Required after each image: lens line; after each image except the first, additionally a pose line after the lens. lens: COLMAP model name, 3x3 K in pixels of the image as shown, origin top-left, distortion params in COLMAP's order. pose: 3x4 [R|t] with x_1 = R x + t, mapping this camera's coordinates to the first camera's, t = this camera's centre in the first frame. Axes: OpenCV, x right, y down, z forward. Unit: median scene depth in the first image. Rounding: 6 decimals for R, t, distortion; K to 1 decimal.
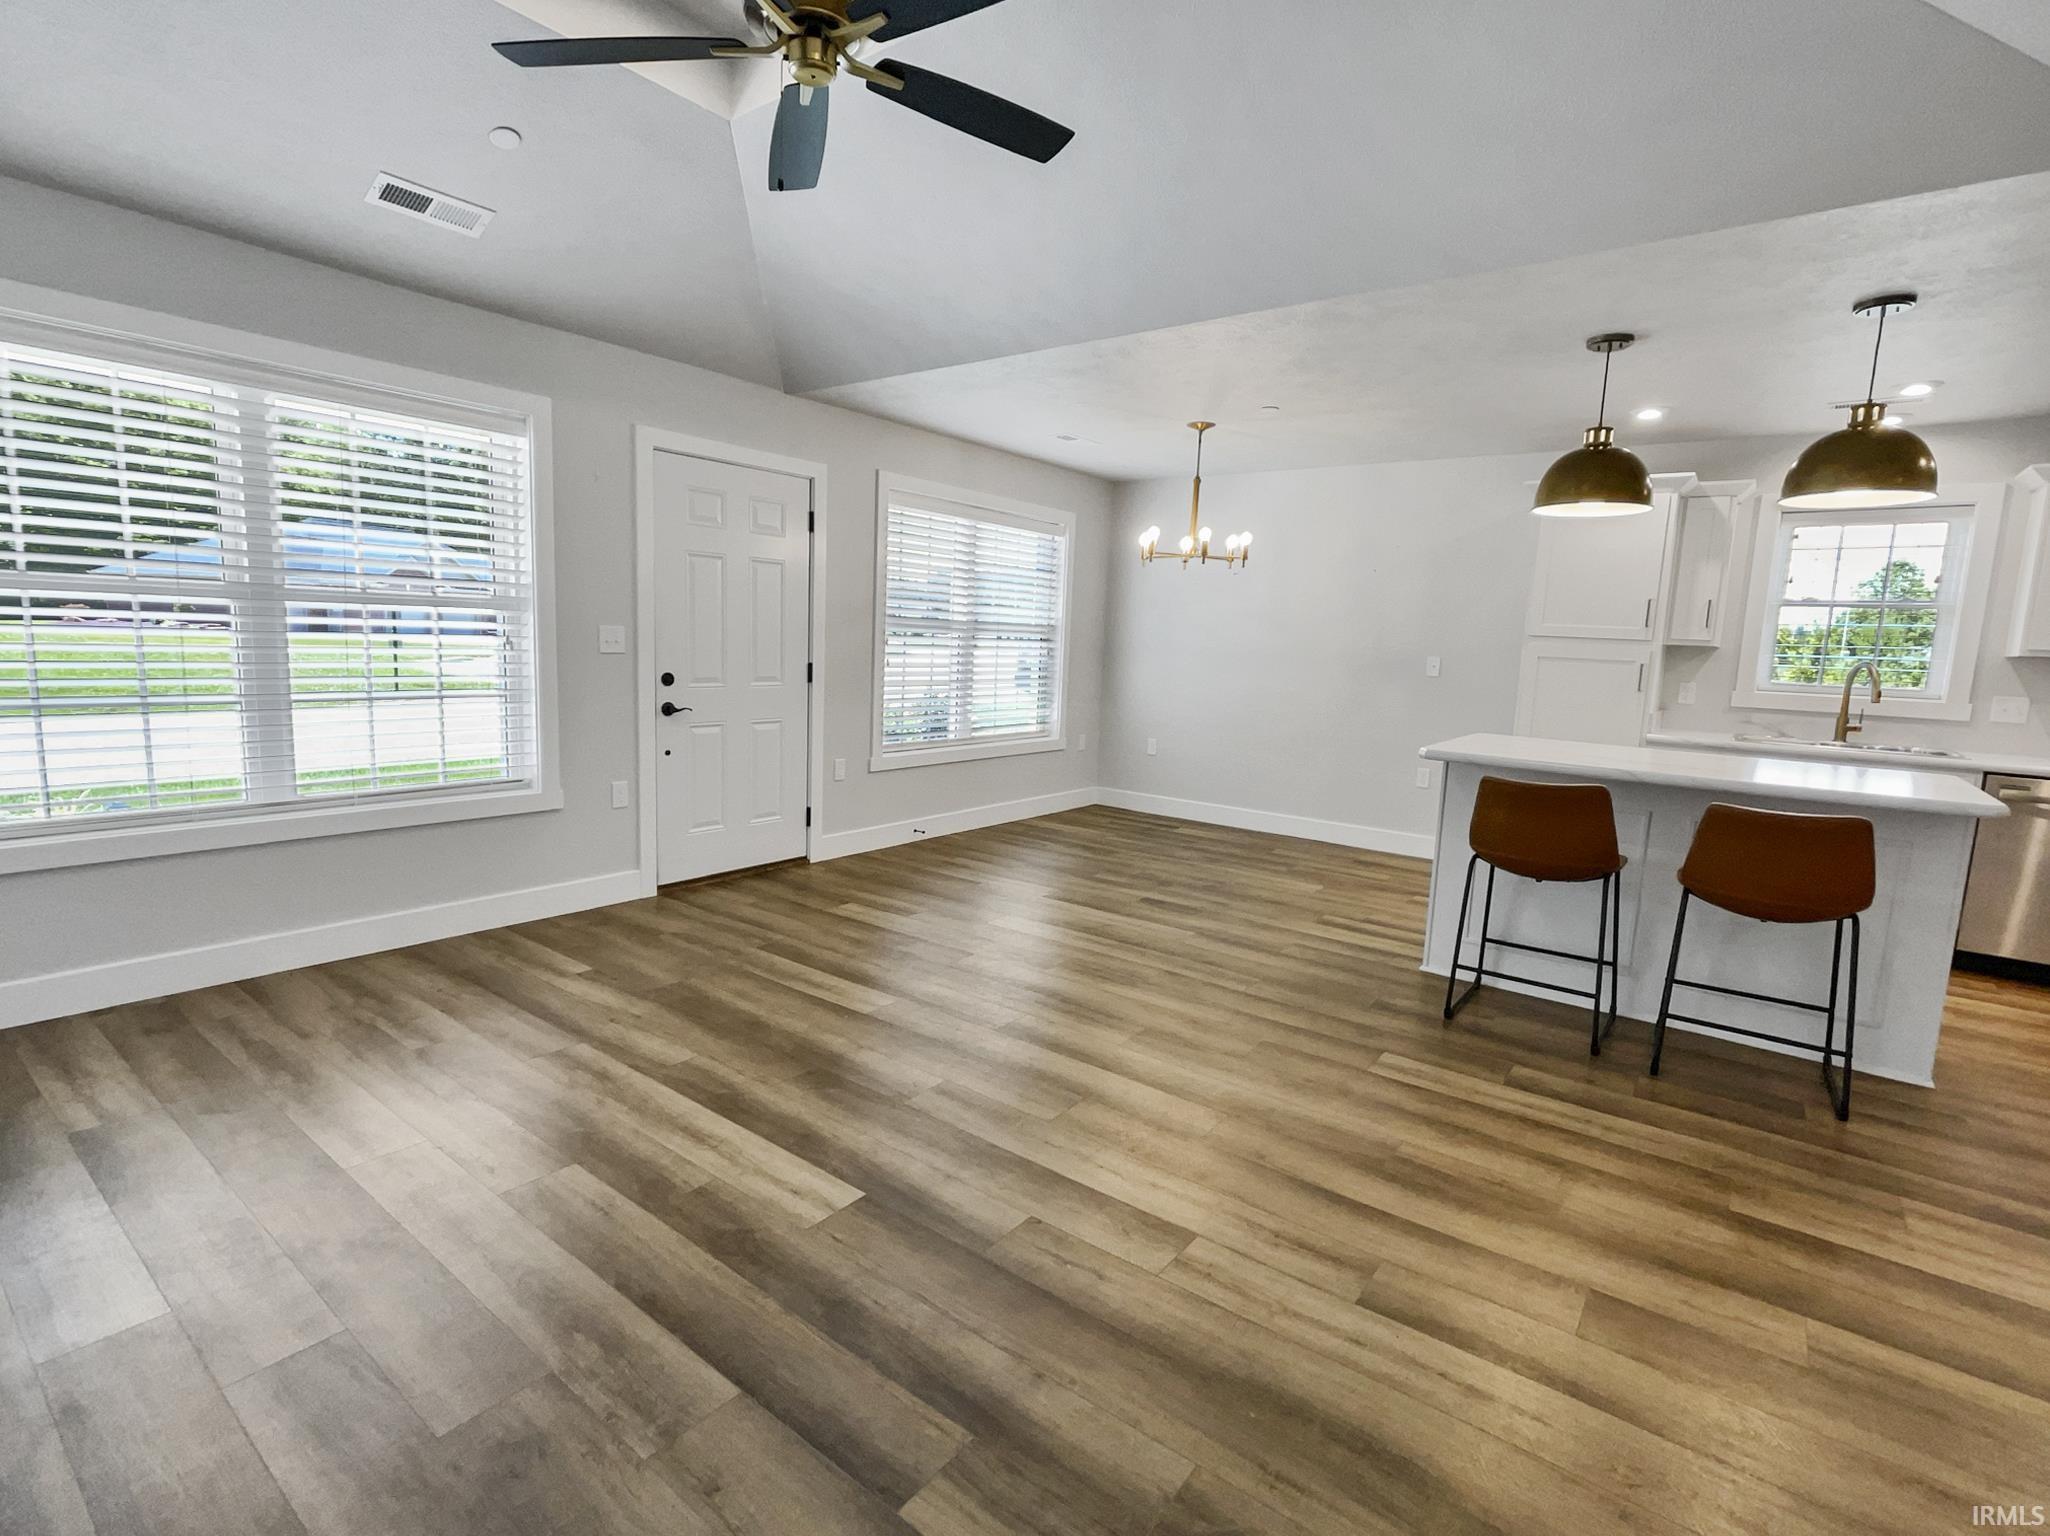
lens RADIAL K [[958.0, 0, 1019.6], [0, 958.0, 760.6], [0, 0, 1]] dist [-0.007557, -0.002740]
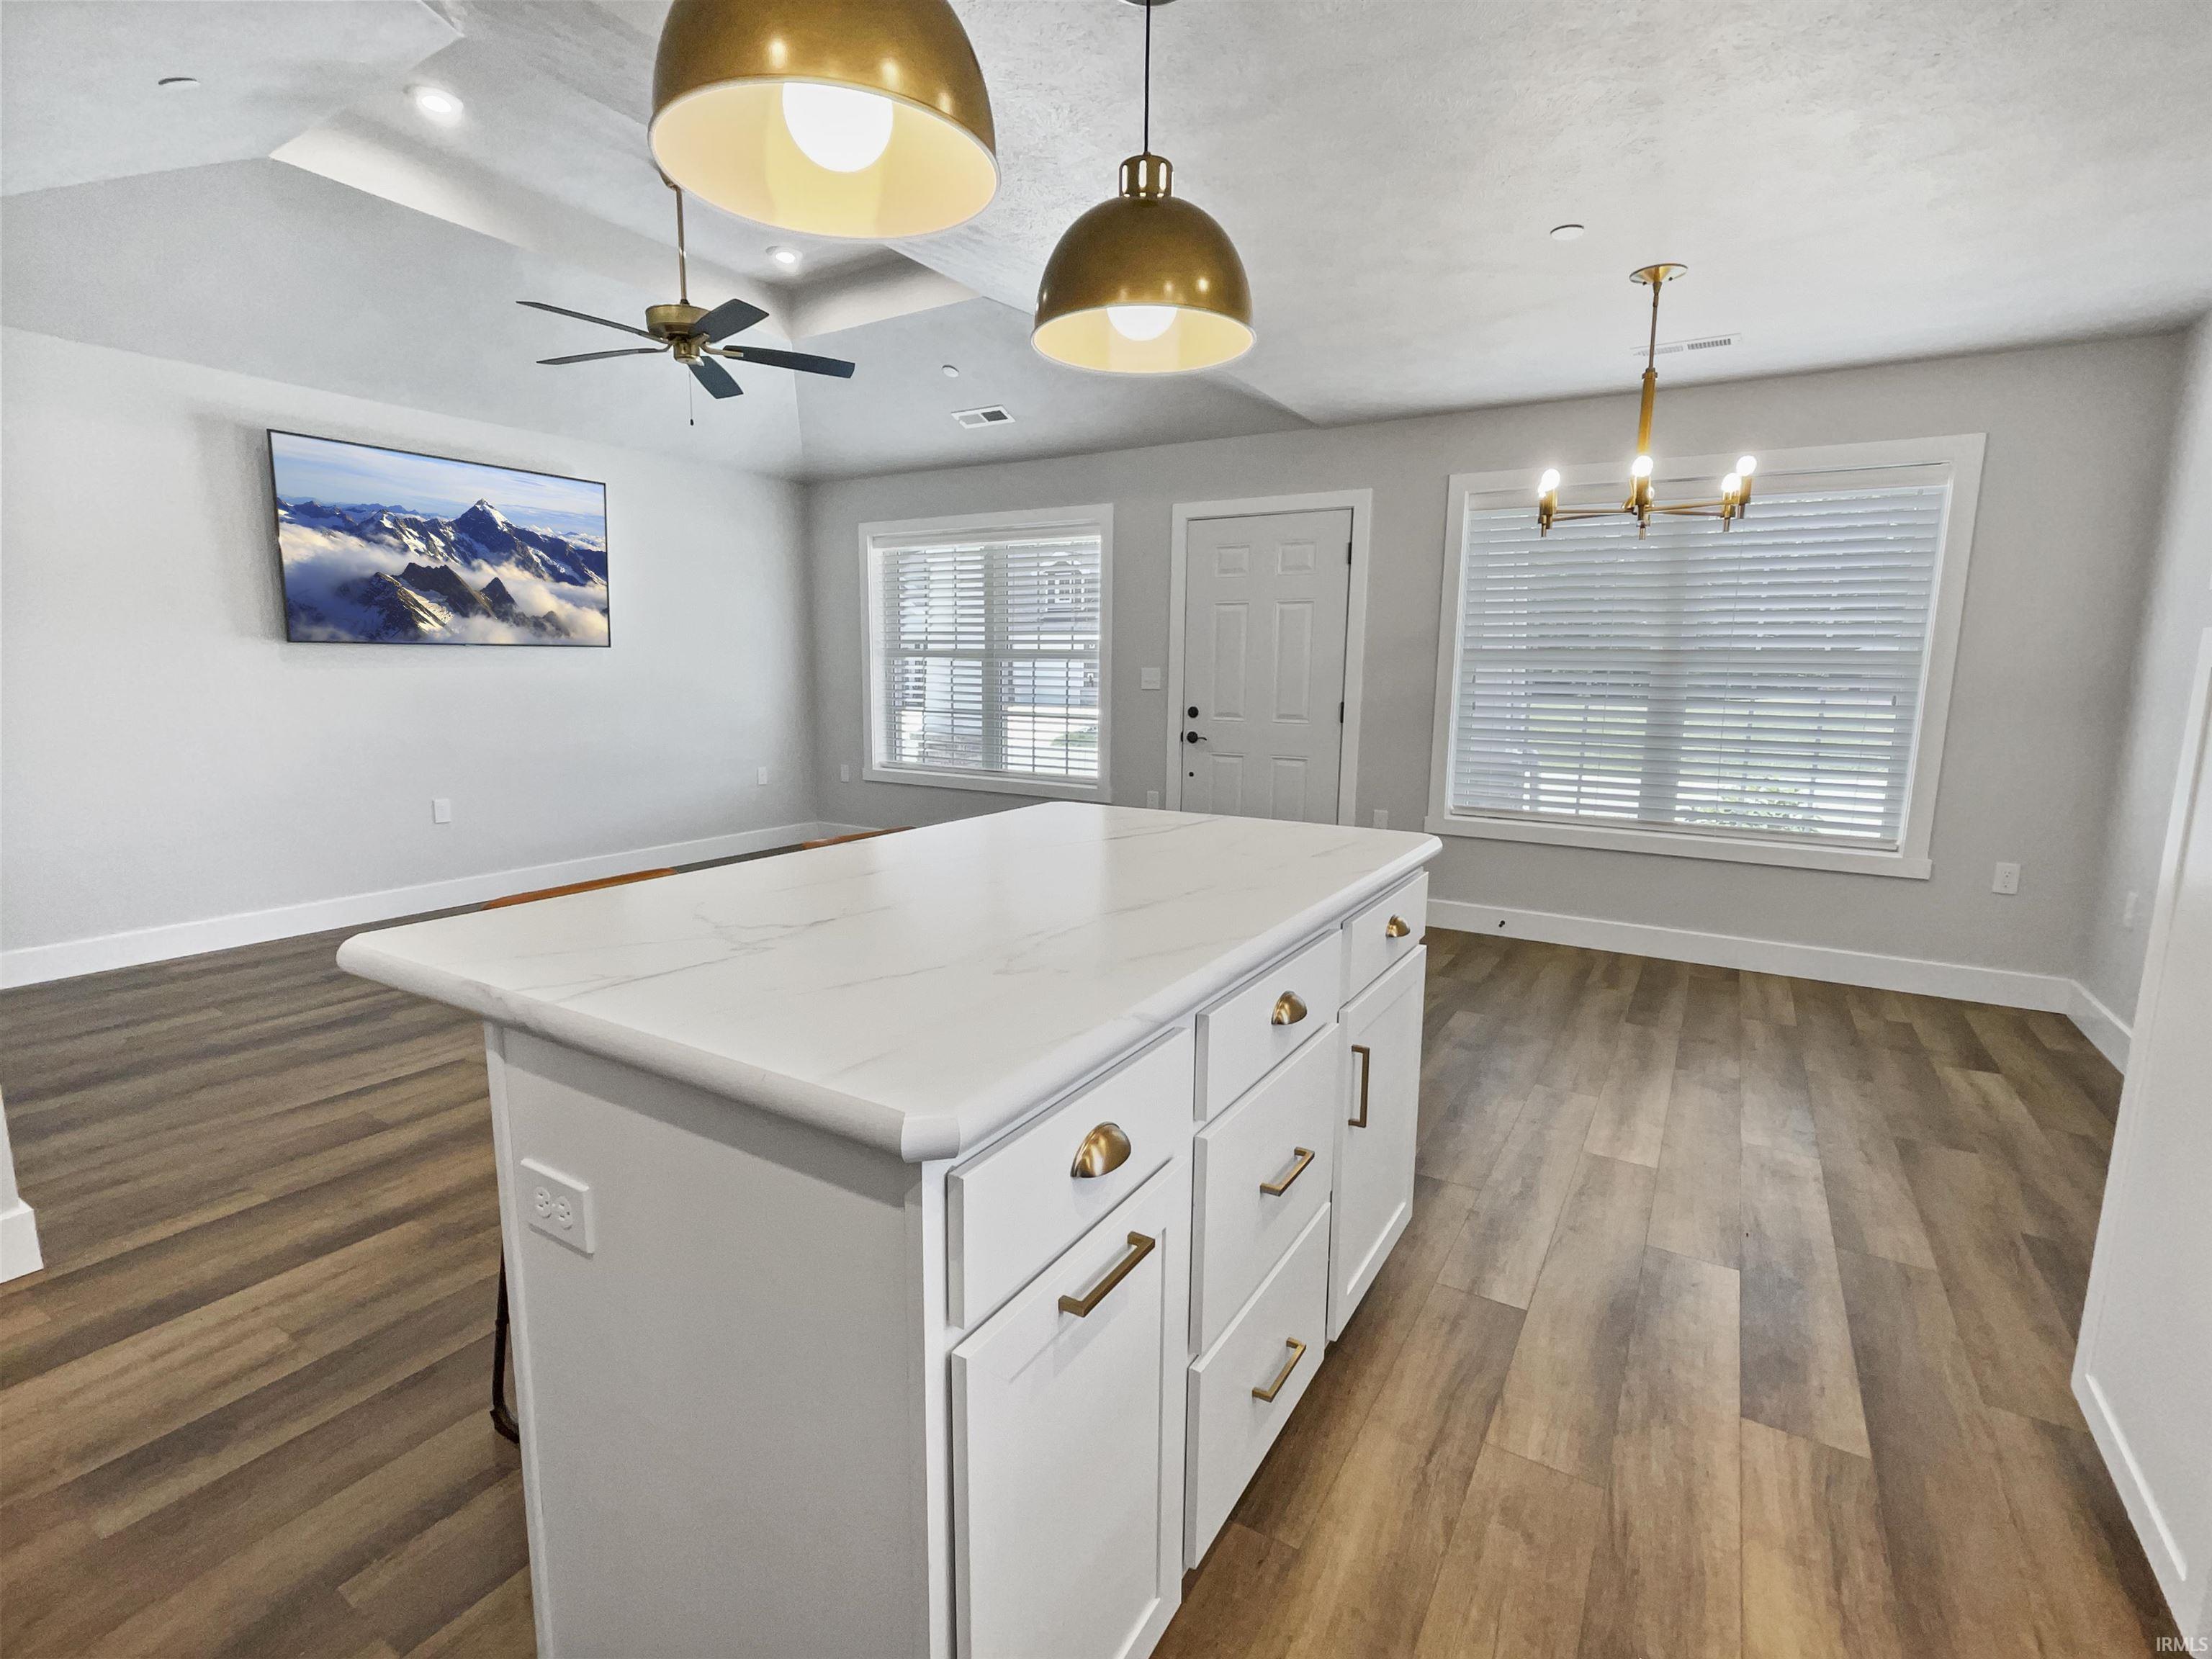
lens RADIAL K [[1033.7, 0, 1113.0], [0, 1033.7, 812.0], [0, 0, 1]] dist [-0.007557, -0.002740]
pose [[0.123570, 0.104340, -0.986835, 0.943879], [-0.136497, 0.986791, 0.087244, -0.062403], [0.982903, 0.123919, 0.136180, 0.781215]]
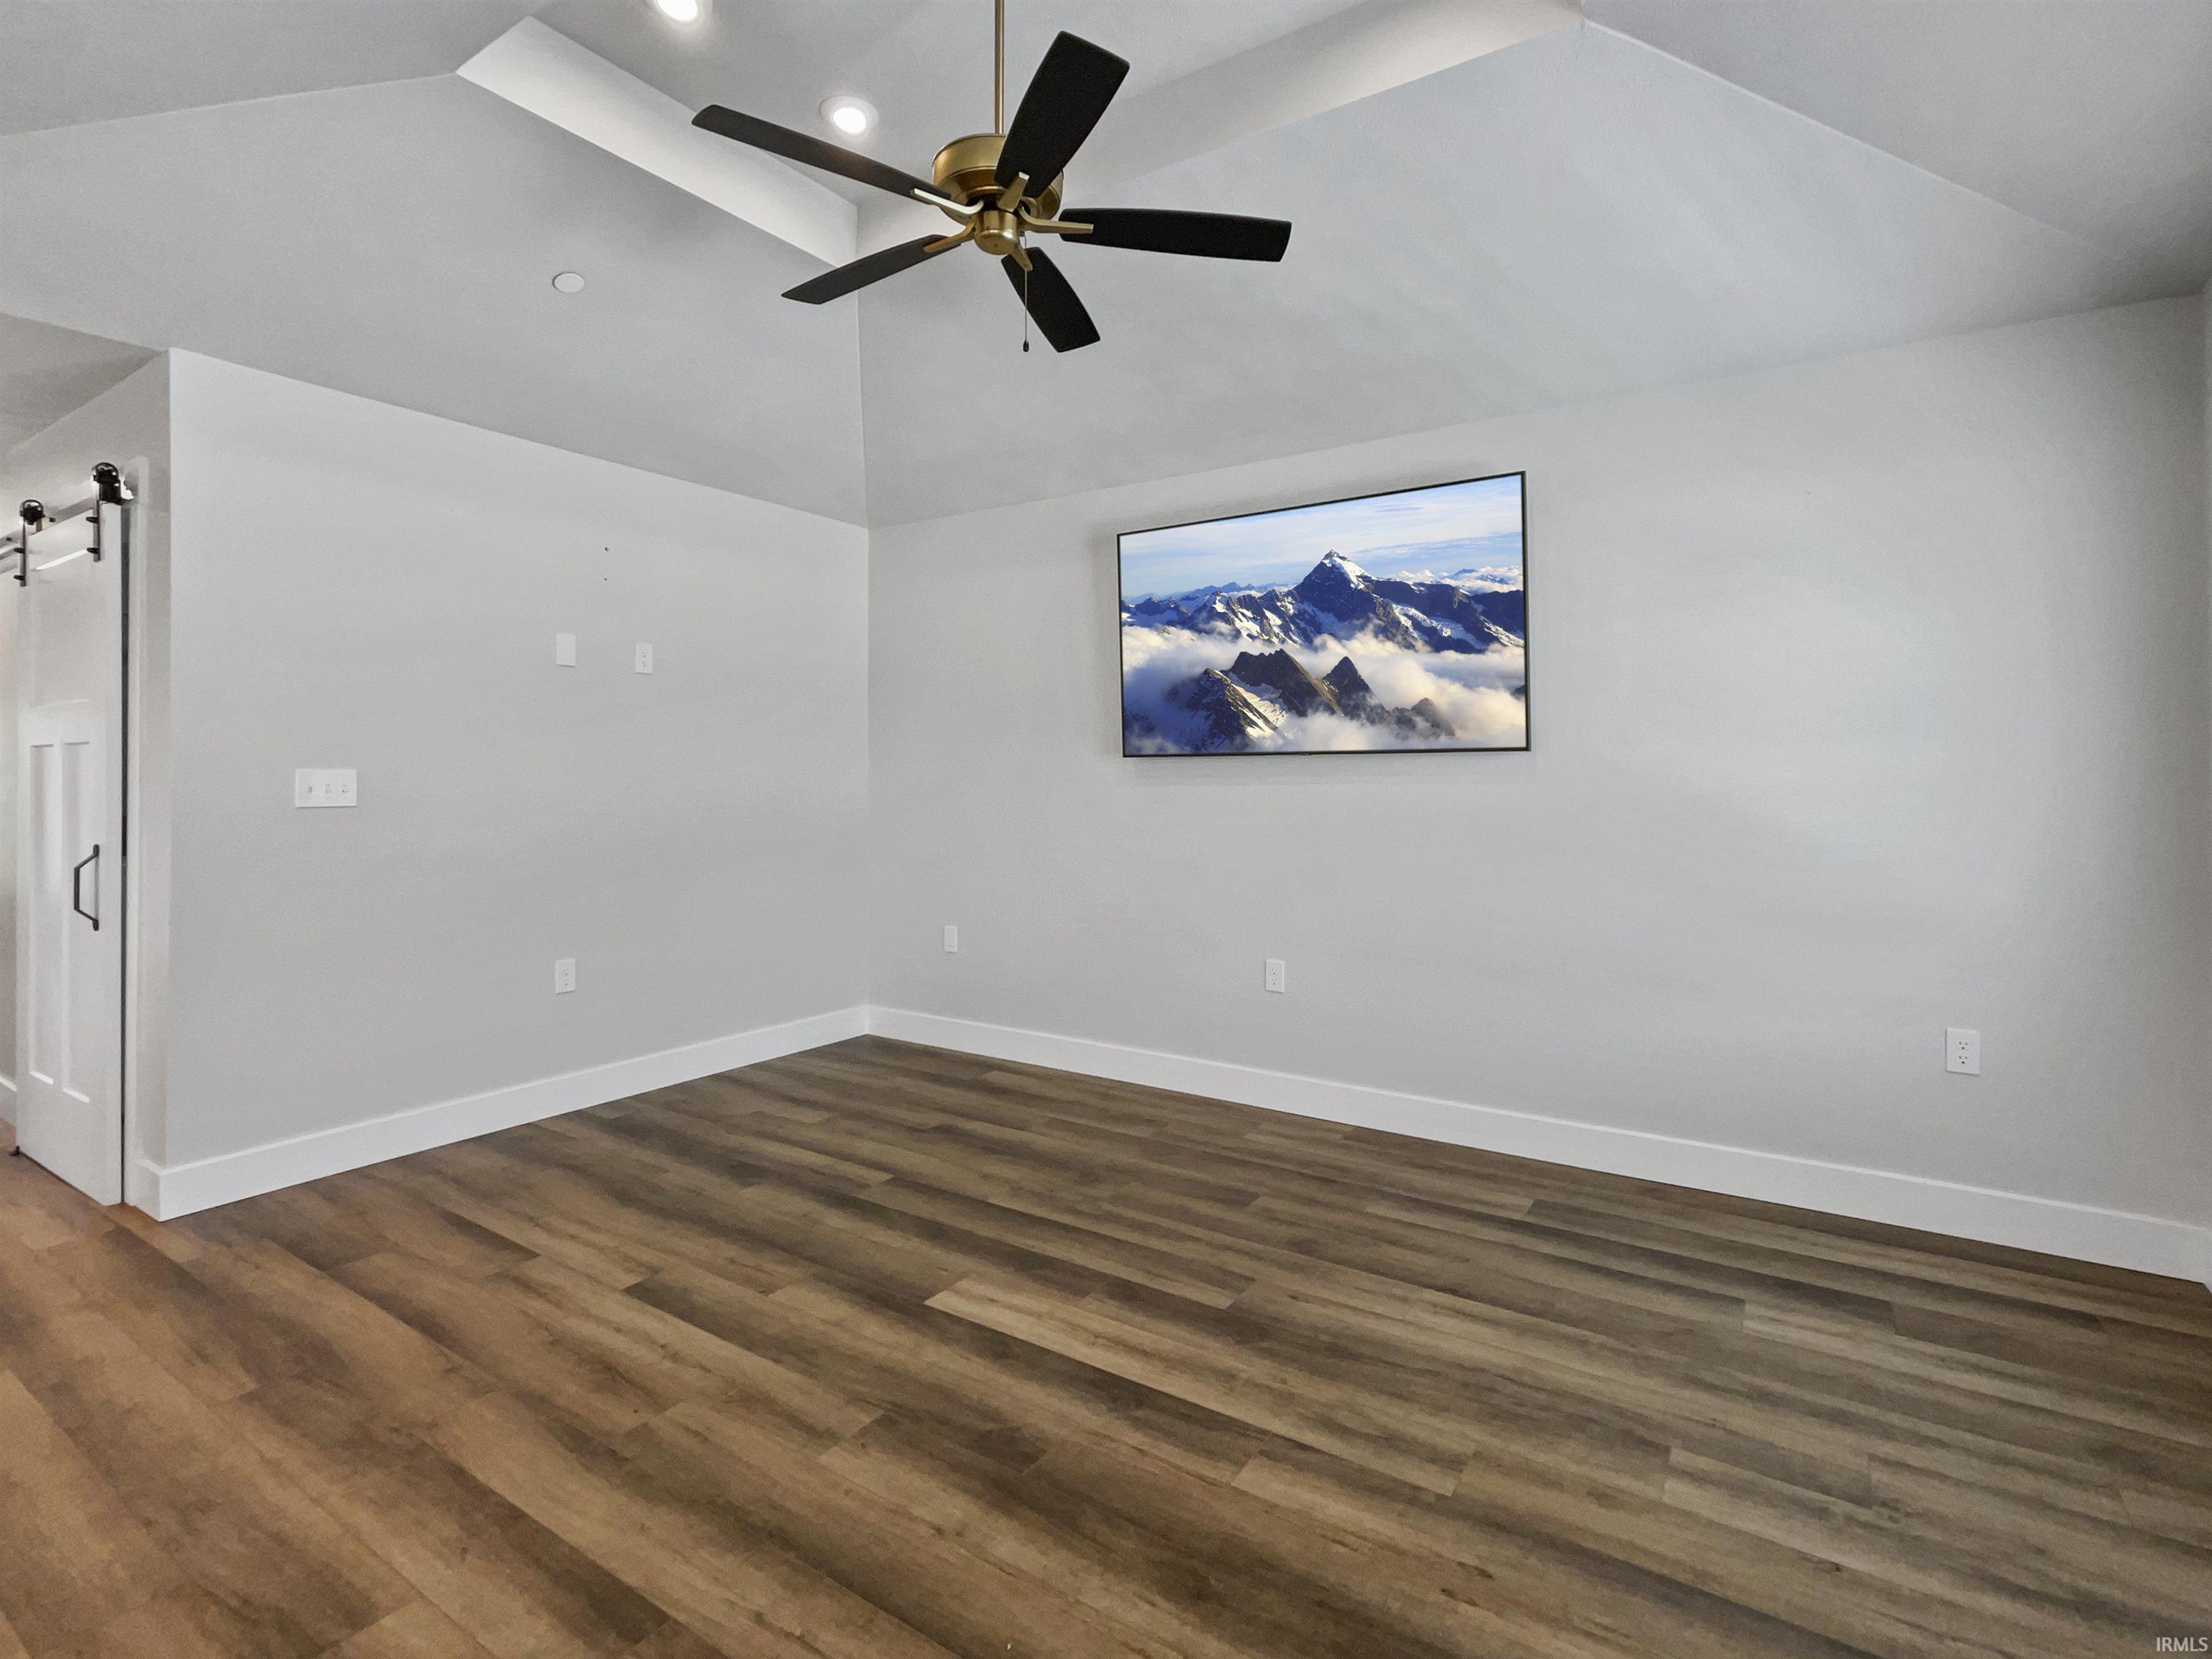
lens RADIAL K [[1082.6, 0, 1126.6], [0, 1082.6, 772.3], [0, 0, 1]] dist [-0.009923, 0.004555]
pose [[-0.995848, -0.040815, -0.081364, -0.132503], [-0.051063, 0.990441, 0.128140, -0.141005], [0.075356, 0.131763, -0.988413, 1.067002]]
